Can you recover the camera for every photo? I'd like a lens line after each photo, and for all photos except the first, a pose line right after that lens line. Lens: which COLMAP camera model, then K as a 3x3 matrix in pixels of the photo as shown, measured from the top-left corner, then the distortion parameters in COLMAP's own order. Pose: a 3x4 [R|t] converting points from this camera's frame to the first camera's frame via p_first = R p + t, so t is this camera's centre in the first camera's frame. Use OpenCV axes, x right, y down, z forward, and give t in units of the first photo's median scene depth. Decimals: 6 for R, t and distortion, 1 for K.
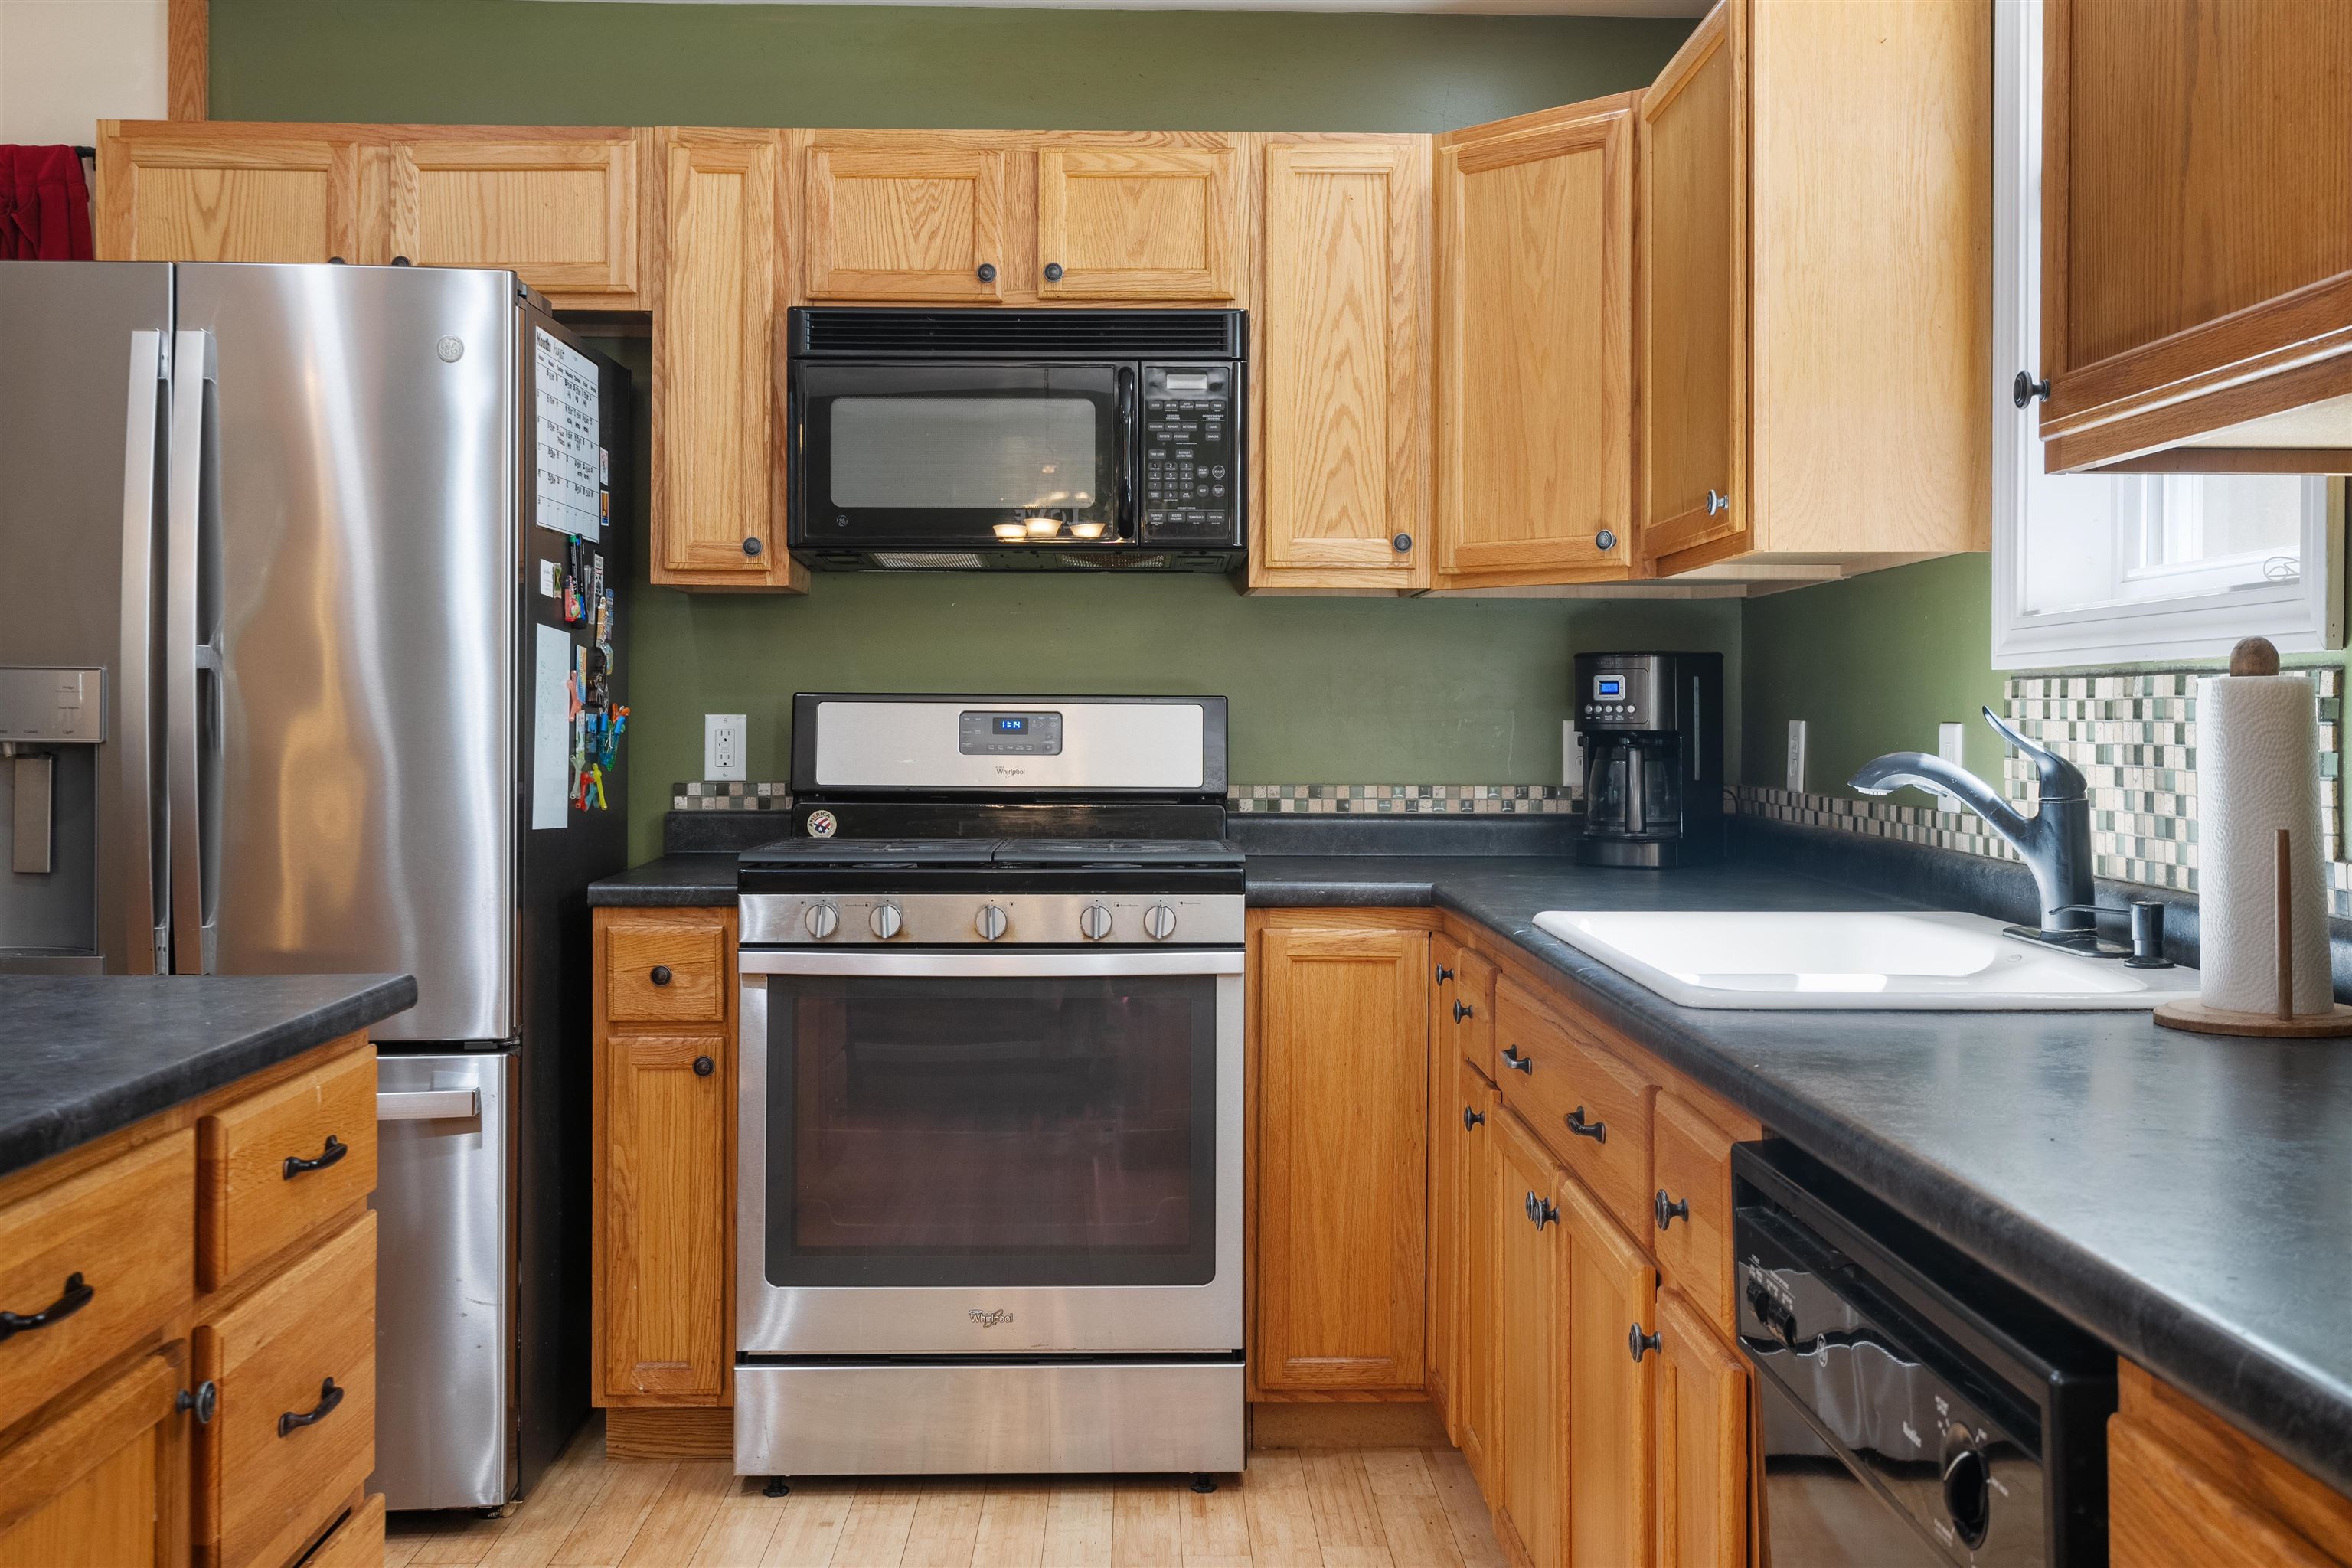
lens RADIAL K [[2311.2, 0, 1178.4], [0, 2311.2, 763.9], [0, 0, 1]] dist [-0.103242, 0.000000]
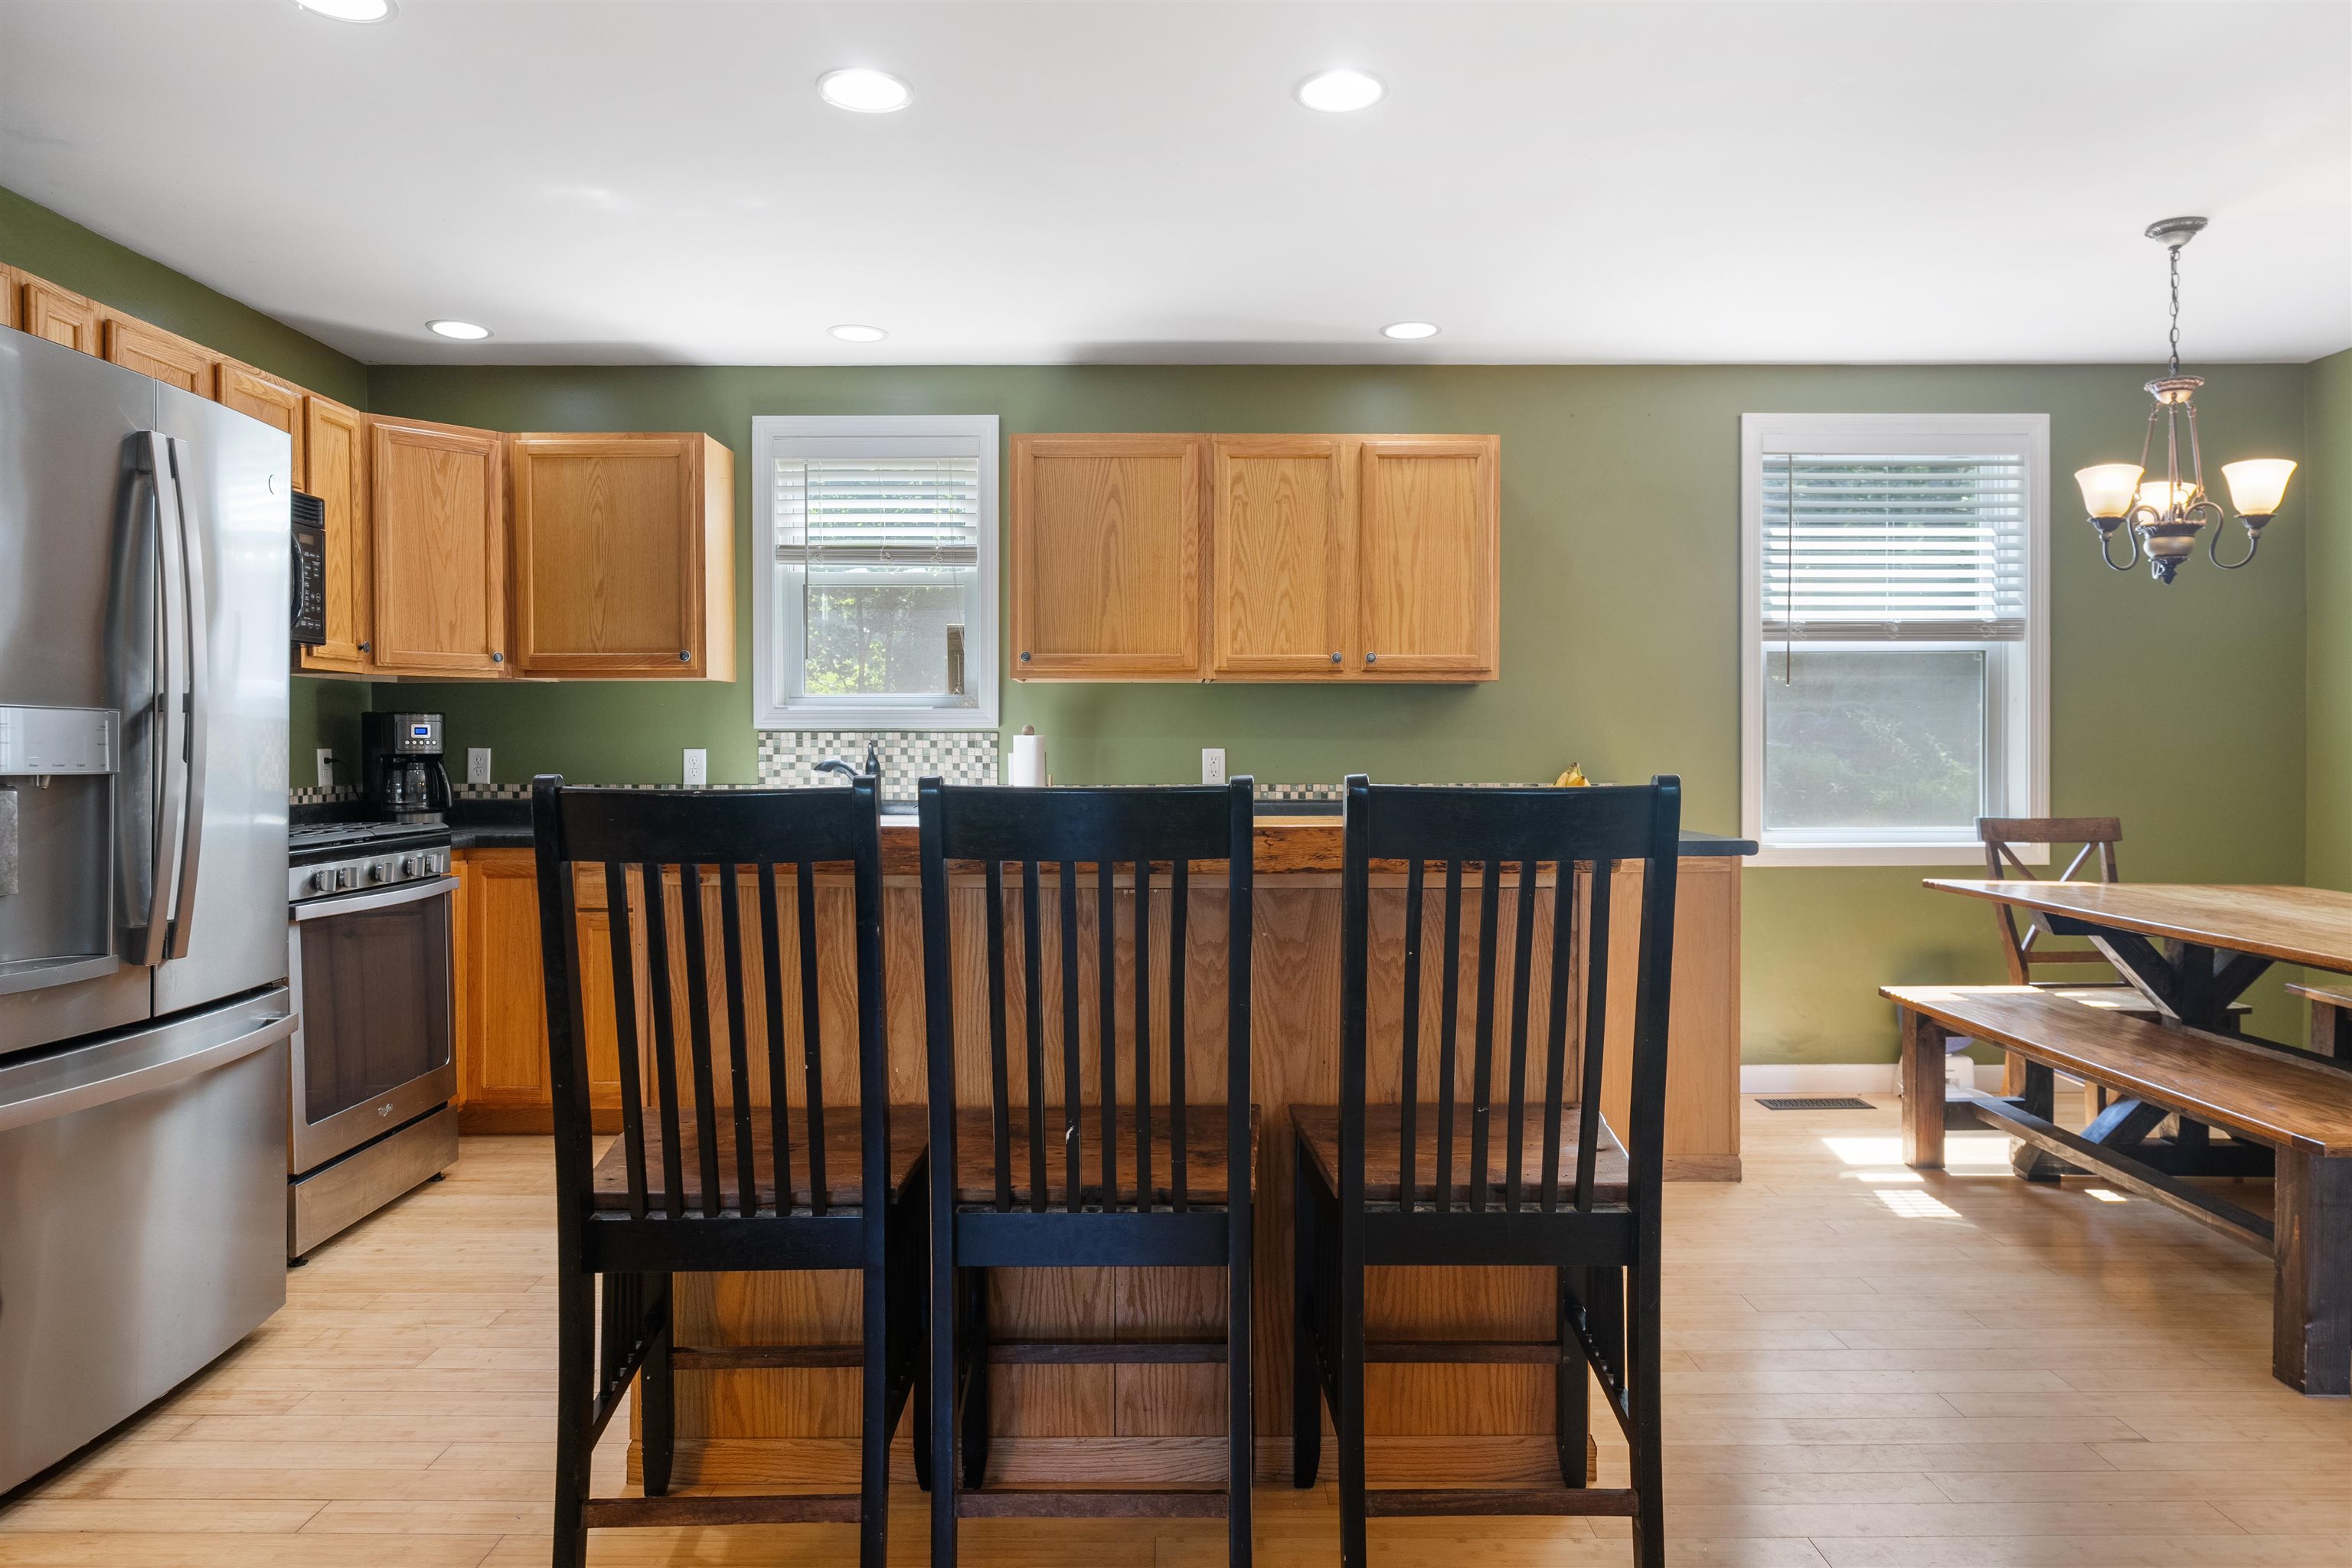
lens RADIAL K [[1517.9, 0, 1178.2], [0, 1517.9, 780.6], [0, 0, 1]] dist [-0.001813, -0.000662]
pose [[0.018584, -0.020340, 0.999620, -1.052170], [0.021417, 0.999572, 0.019941, -0.004652], [-0.999598, 0.021038, 0.019012, 0.370554]]
